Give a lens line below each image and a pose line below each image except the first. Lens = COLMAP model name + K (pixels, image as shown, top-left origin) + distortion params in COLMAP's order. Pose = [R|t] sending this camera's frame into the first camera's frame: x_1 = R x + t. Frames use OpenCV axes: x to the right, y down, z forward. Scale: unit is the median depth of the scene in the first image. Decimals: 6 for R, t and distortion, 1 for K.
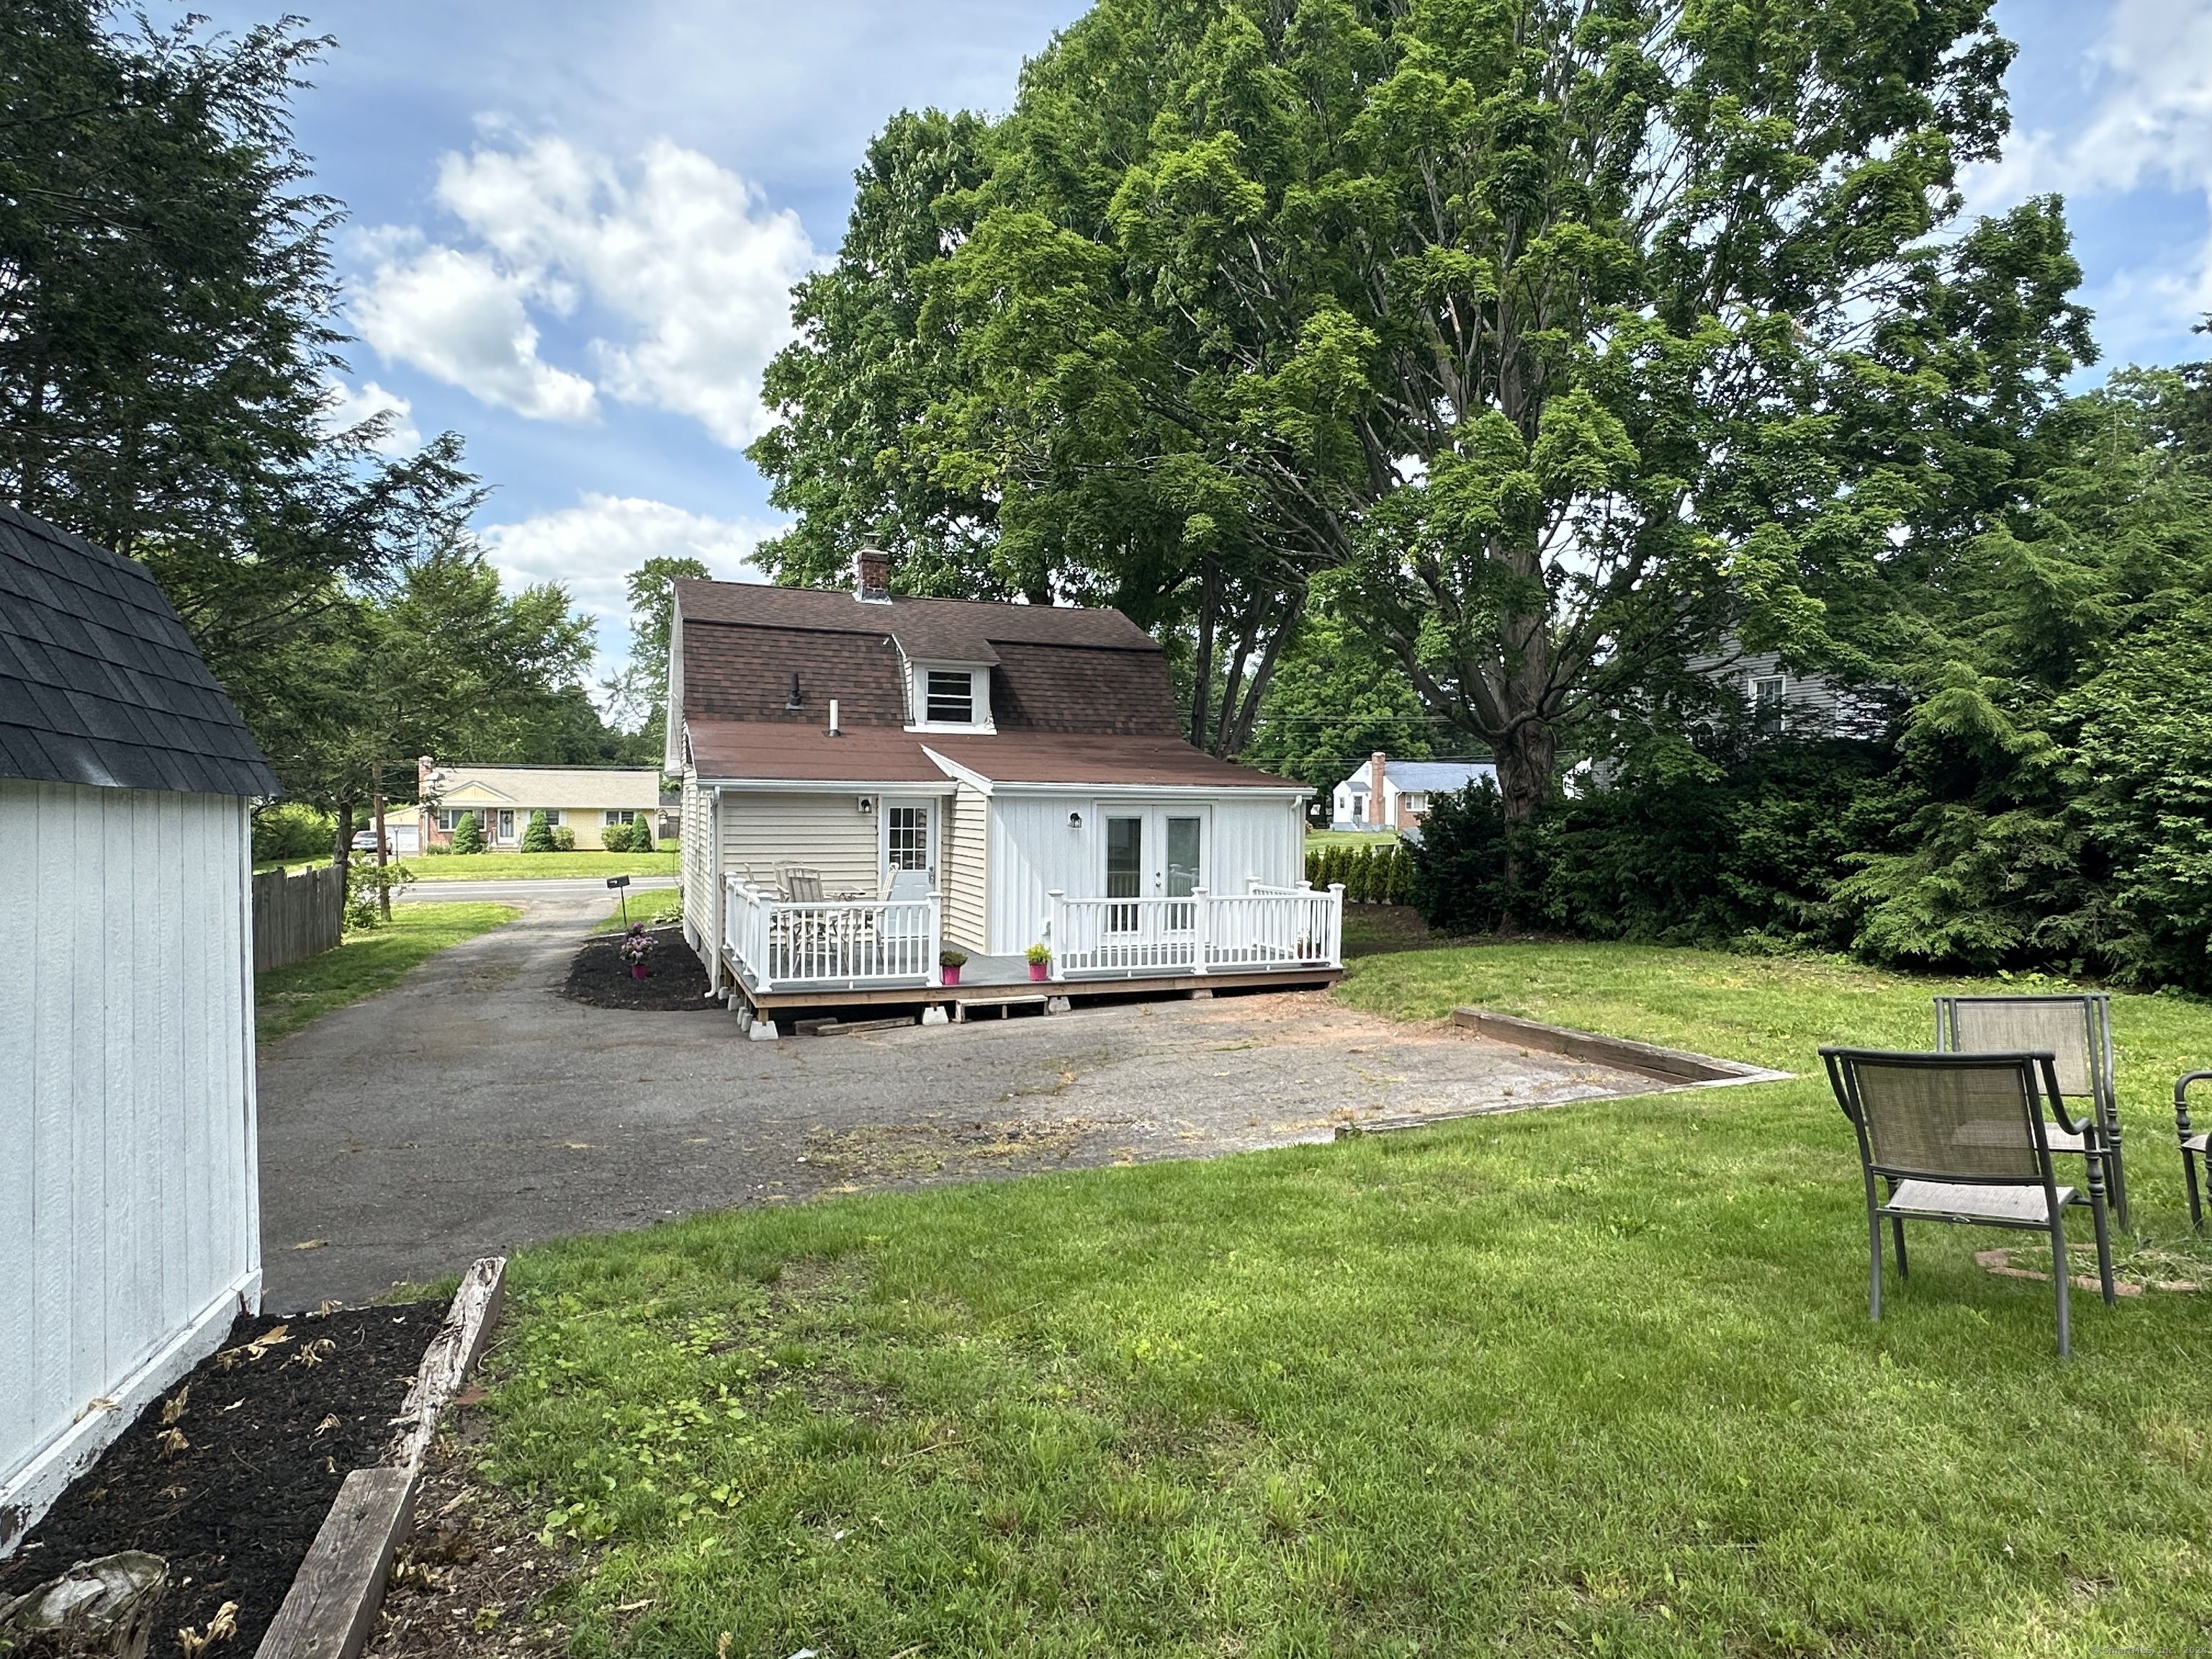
lens RADIAL K [[1270.7, 0, 1106.0], [0, 1270.7, 829.5], [0, 0, 1]] dist [-0.004523, 0.001457]
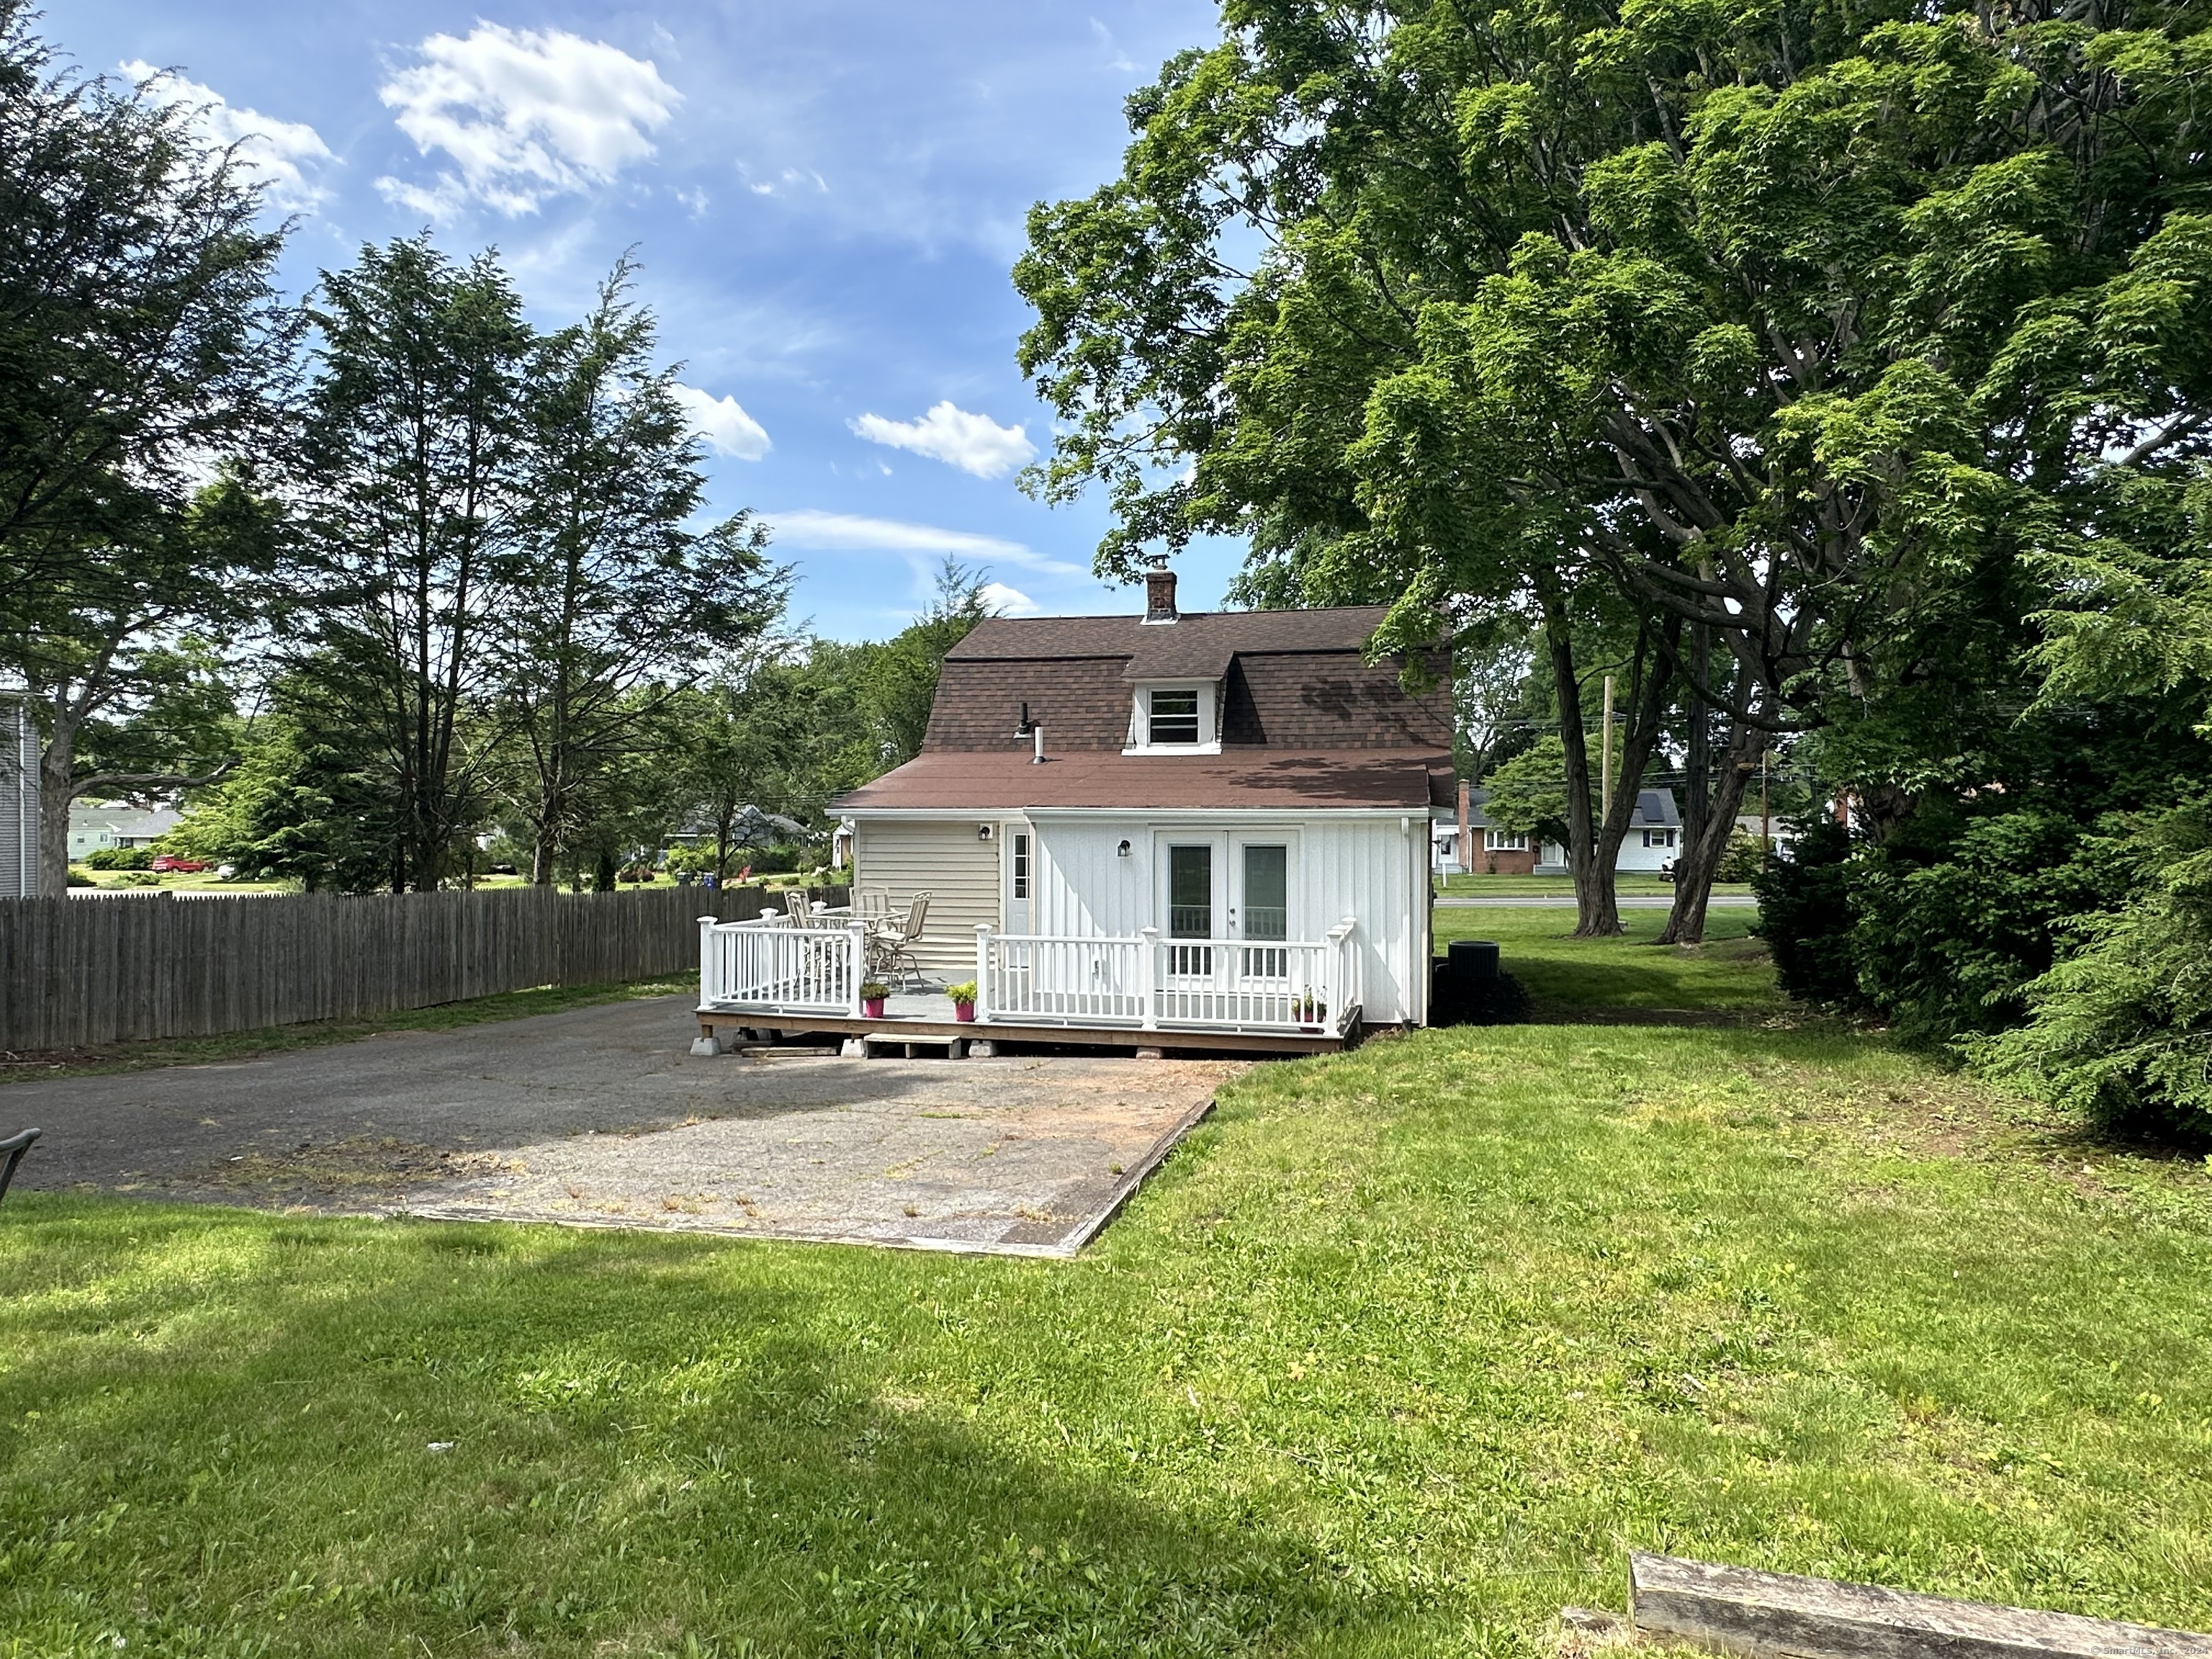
lens RADIAL K [[1270.7, 0, 1106.0], [0, 1270.7, 829.5], [0, 0, 1]] dist [-0.004523, 0.001457]
pose [[0.809345, -0.006466, -0.587298, 0.480805], [-0.004151, 0.999851, -0.016729, -0.005375], [0.587319, 0.015977, 0.809198, 0.253390]]
